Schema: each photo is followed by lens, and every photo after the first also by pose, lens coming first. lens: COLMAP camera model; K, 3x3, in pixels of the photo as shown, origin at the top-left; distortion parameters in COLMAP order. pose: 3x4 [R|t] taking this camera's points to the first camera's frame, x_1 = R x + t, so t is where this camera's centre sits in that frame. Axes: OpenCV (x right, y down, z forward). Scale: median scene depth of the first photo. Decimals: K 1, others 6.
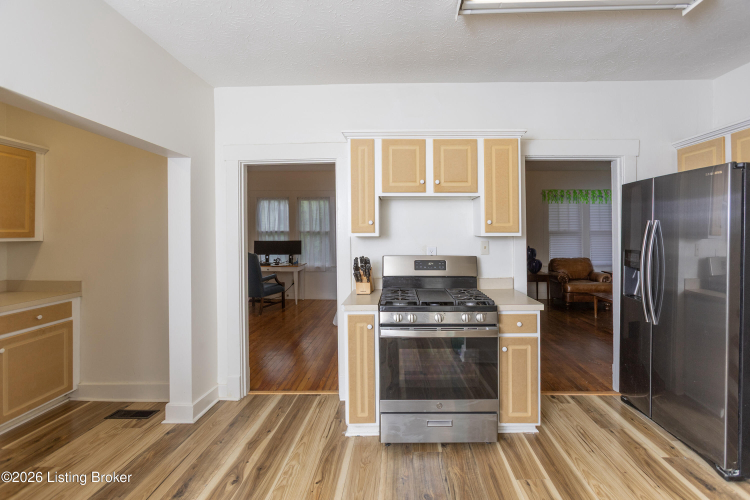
lens RADIAL K [[332.5, 0, 397.5], [0, 332.5, 238.7], [0, 0, 1]] dist [-0.009984, 0.007389]
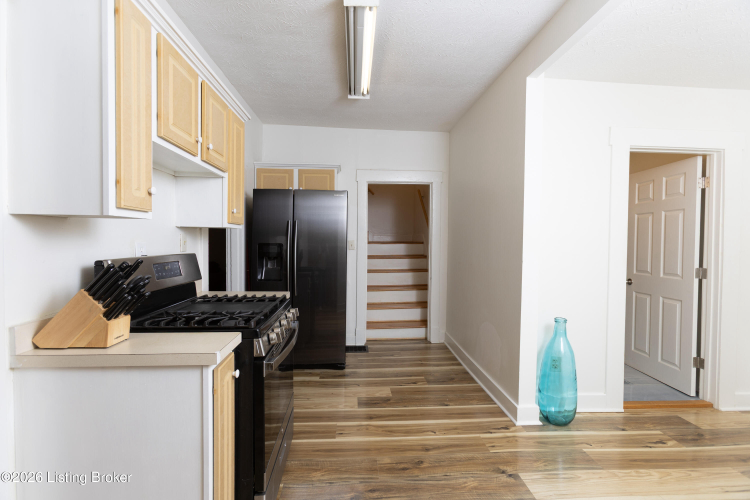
lens RADIAL K [[332.5, 0, 374.7], [0, 332.5, 249.6], [0, 0, 1]] dist [-0.009984, 0.007389]
pose [[-0.057344, -0.025538, 0.998028, -0.594253], [0.003740, 0.999660, 0.025795, 0.027946], [-0.998347, 0.005211, -0.057229, 0.696274]]
